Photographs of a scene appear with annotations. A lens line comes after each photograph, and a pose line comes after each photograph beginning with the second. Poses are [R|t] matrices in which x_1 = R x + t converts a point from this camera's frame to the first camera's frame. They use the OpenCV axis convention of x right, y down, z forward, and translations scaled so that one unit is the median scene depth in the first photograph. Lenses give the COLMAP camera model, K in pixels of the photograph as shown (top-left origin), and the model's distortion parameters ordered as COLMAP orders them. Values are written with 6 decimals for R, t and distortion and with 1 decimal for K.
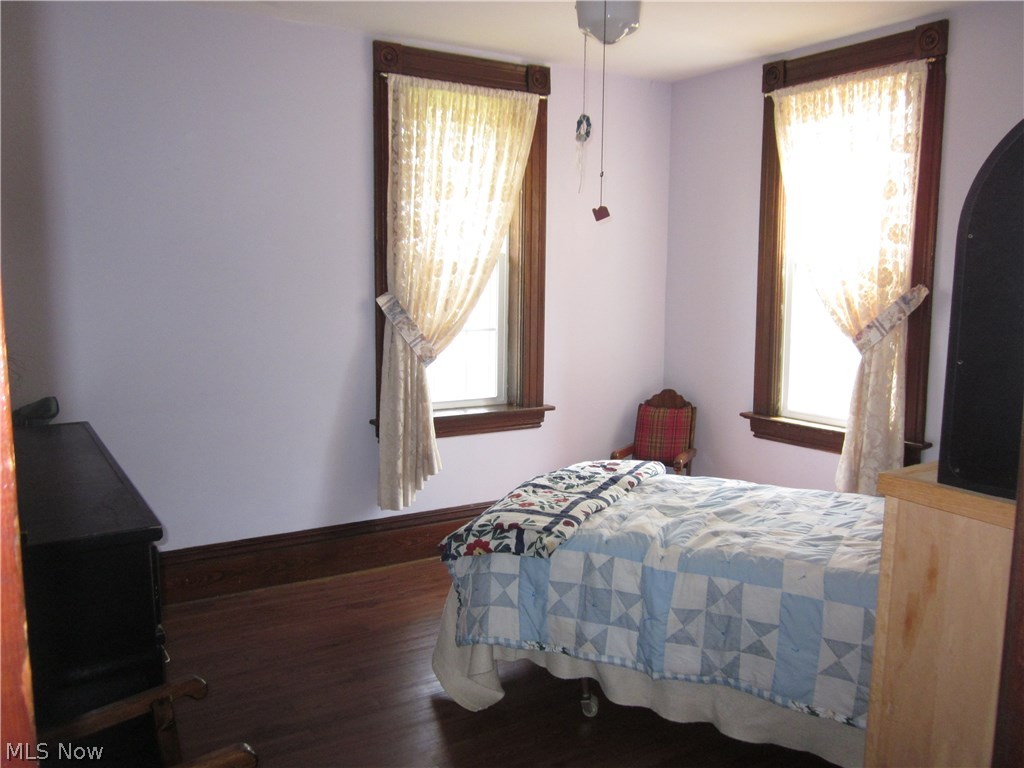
lens RADIAL K [[857.0, 0, 514.4], [0, 857.0, 384.7], [0, 0, 1]] dist [-0.032635, 0.008105]
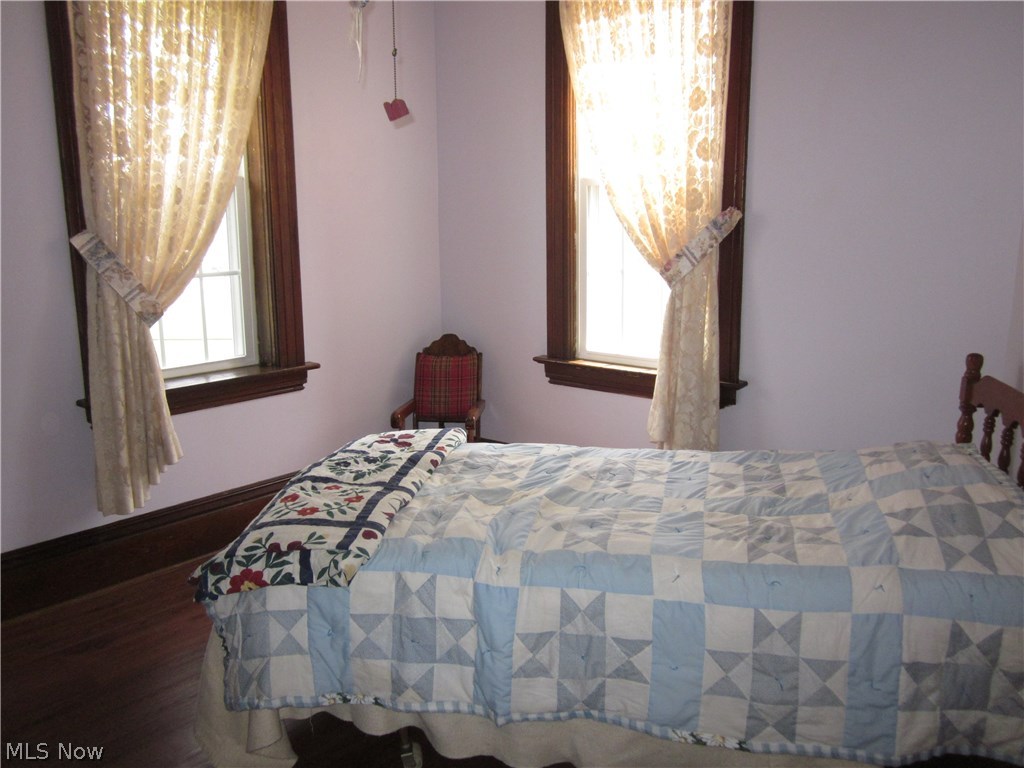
lens RADIAL K [[857.0, 0, 511.8], [0, 857.0, 384.7], [0, 0, 1]] dist [-0.032635, 0.008105]
pose [[0.955244, -0.073966, 0.286422, -0.017313], [0.051042, 0.994926, 0.086702, -0.020940], [-0.291382, -0.068202, 0.954172, 0.193018]]
